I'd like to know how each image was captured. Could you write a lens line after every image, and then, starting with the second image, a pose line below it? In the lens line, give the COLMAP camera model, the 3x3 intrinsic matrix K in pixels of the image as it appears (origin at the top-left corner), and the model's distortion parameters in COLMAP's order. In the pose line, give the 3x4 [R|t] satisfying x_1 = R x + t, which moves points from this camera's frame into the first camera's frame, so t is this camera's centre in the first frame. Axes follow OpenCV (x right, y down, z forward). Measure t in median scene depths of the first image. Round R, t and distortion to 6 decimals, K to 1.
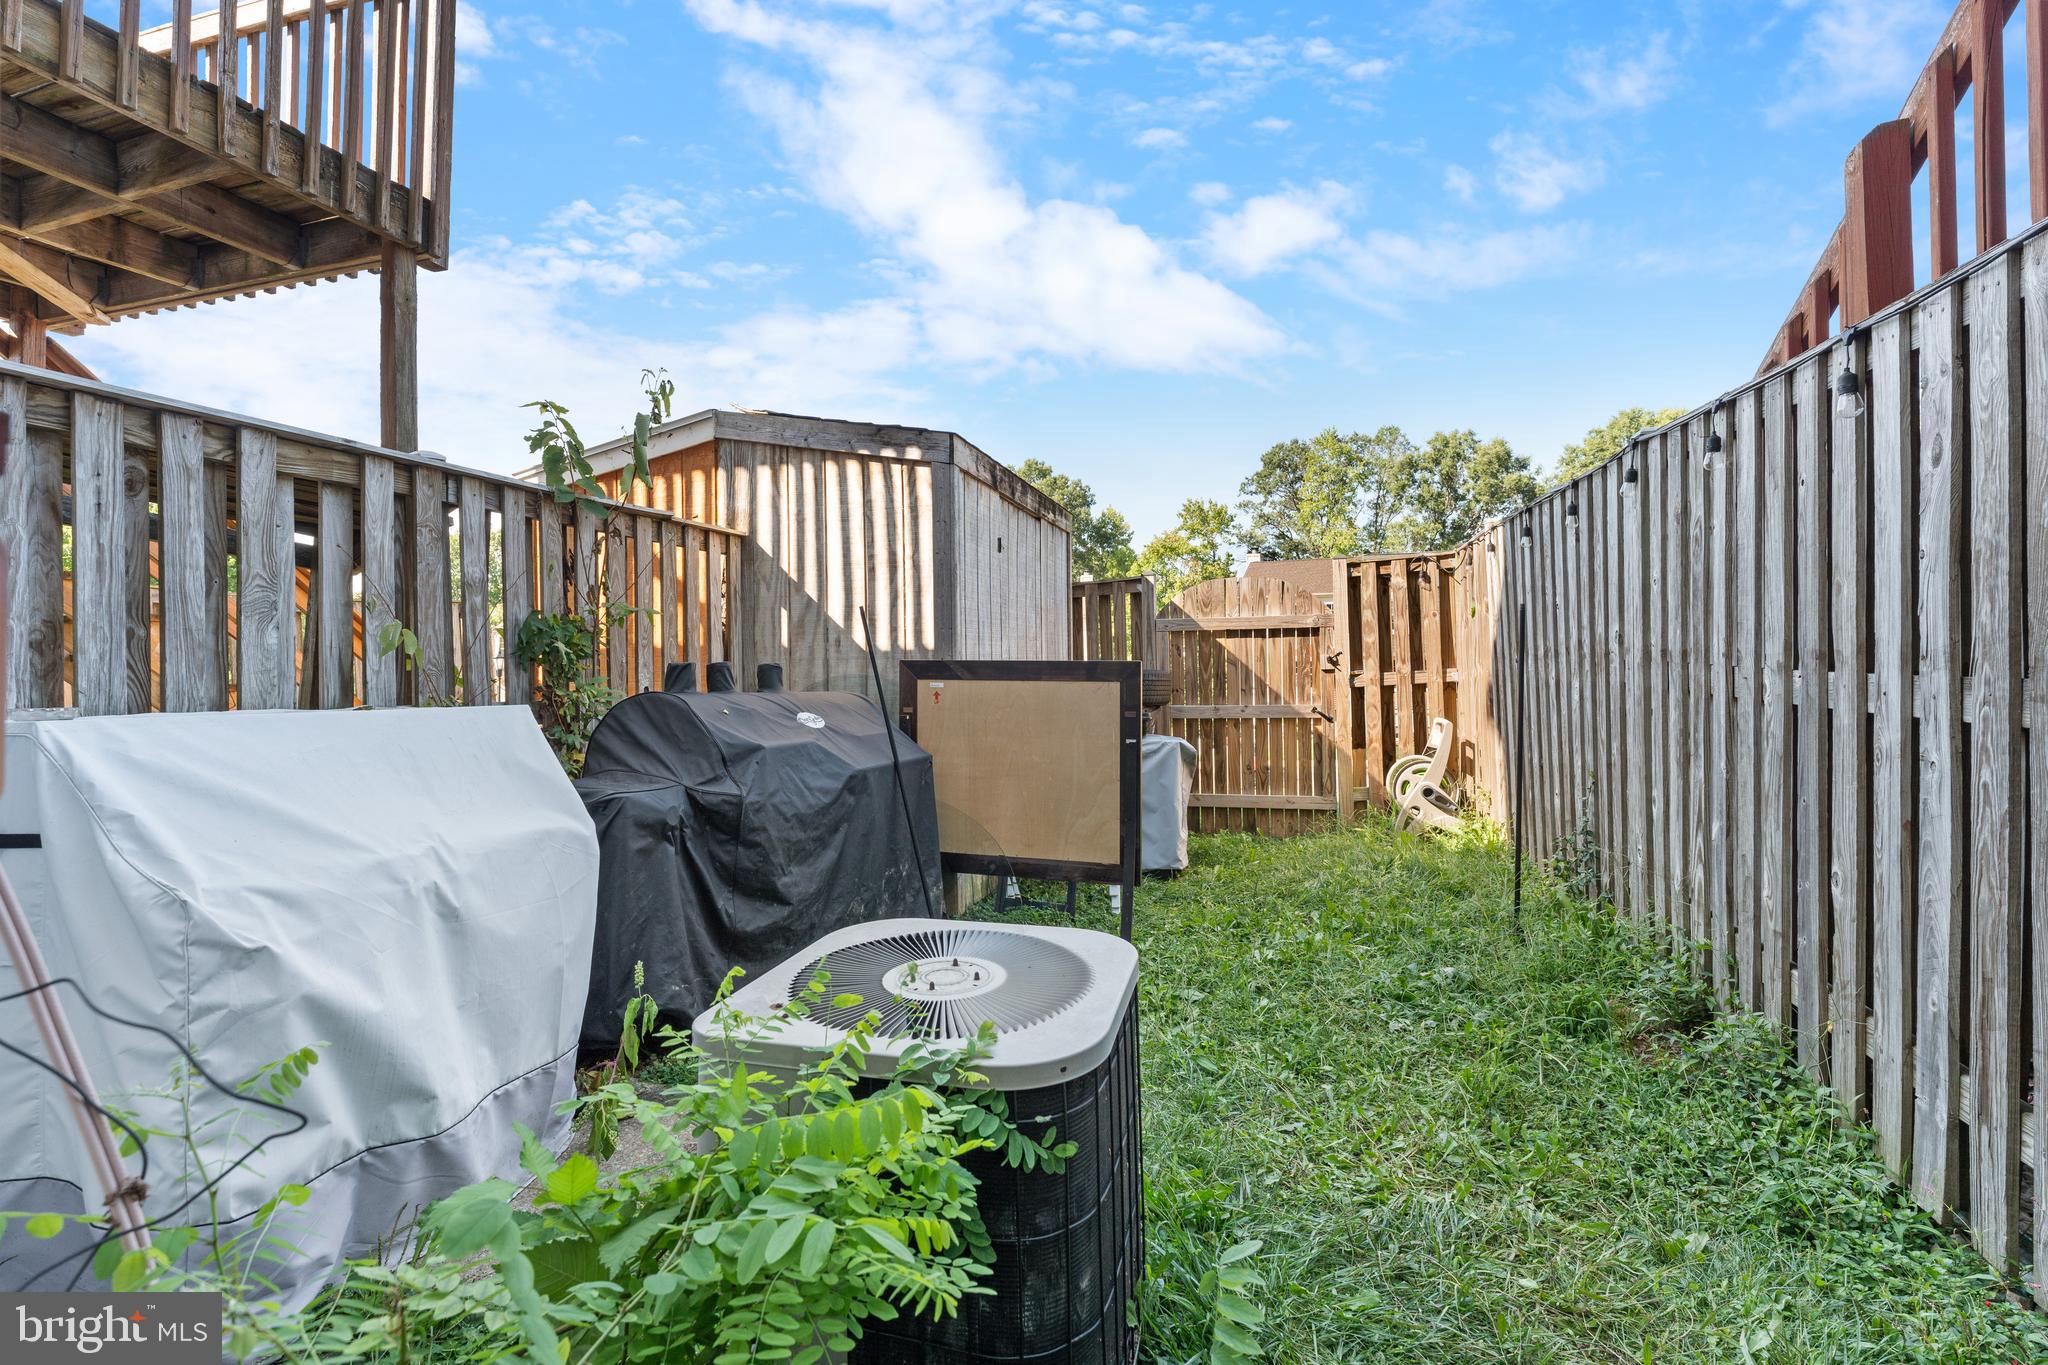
lens RADIAL K [[908.0, 0, 1028.4], [0, 908.0, 660.1], [0, 0, 1]] dist [-0.000480, -0.000044]
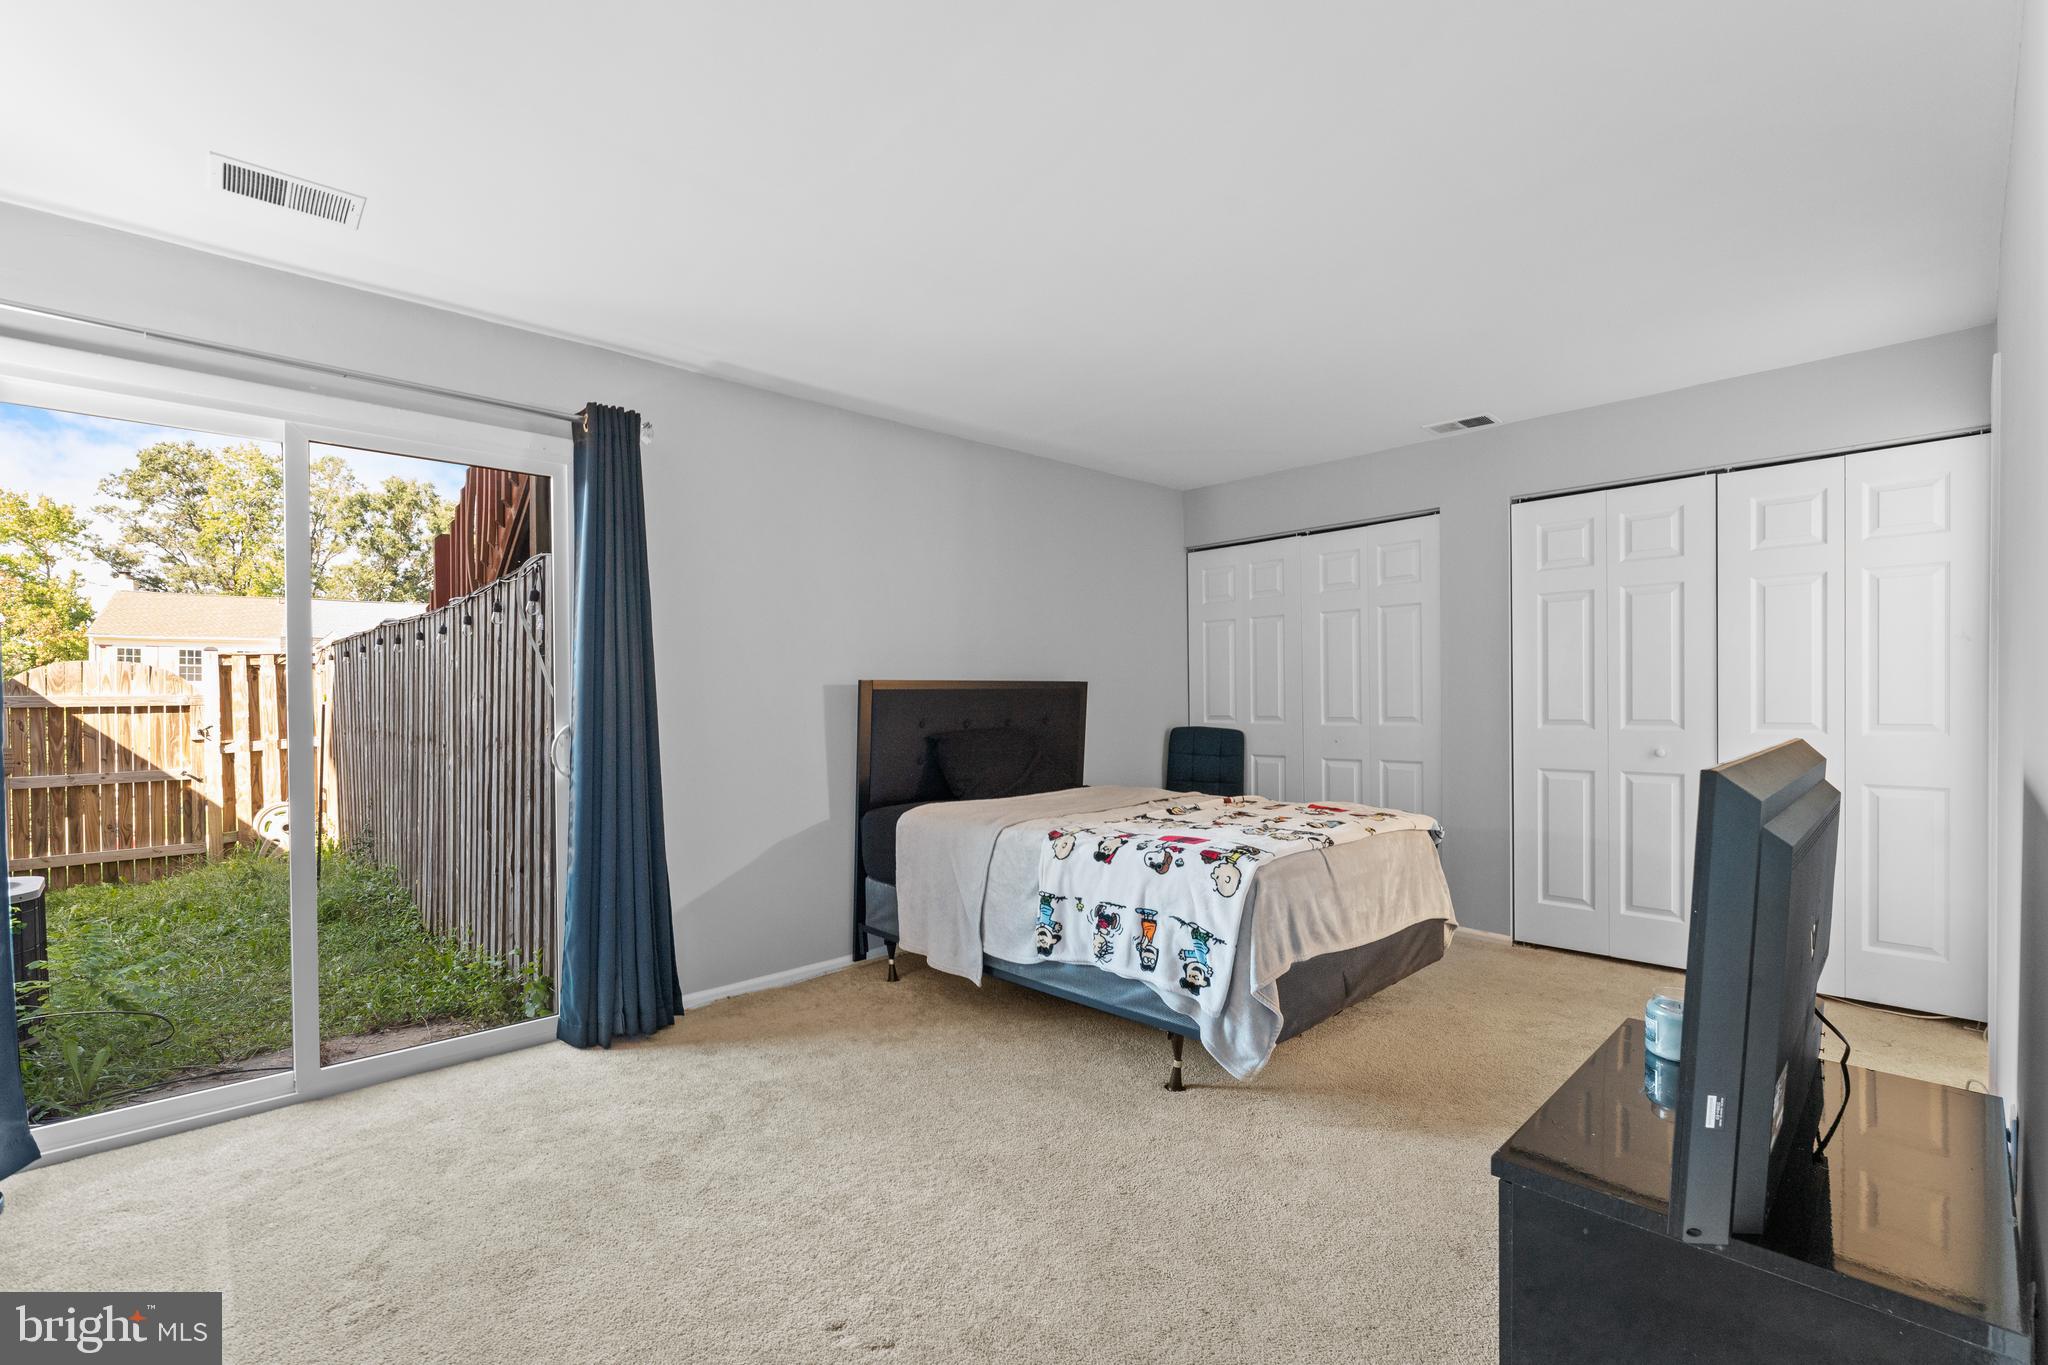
lens RADIAL K [[896.8, 0, 1029.4], [0, 896.8, 694.7], [0, 0, 1]] dist [0.001237, -0.005695]
pose [[0.508395, 0.009758, 0.861069, -0.137657], [0.007774, 0.999843, -0.015920, -0.021667], [-0.861089, 0.014787, 0.508240, -0.570606]]
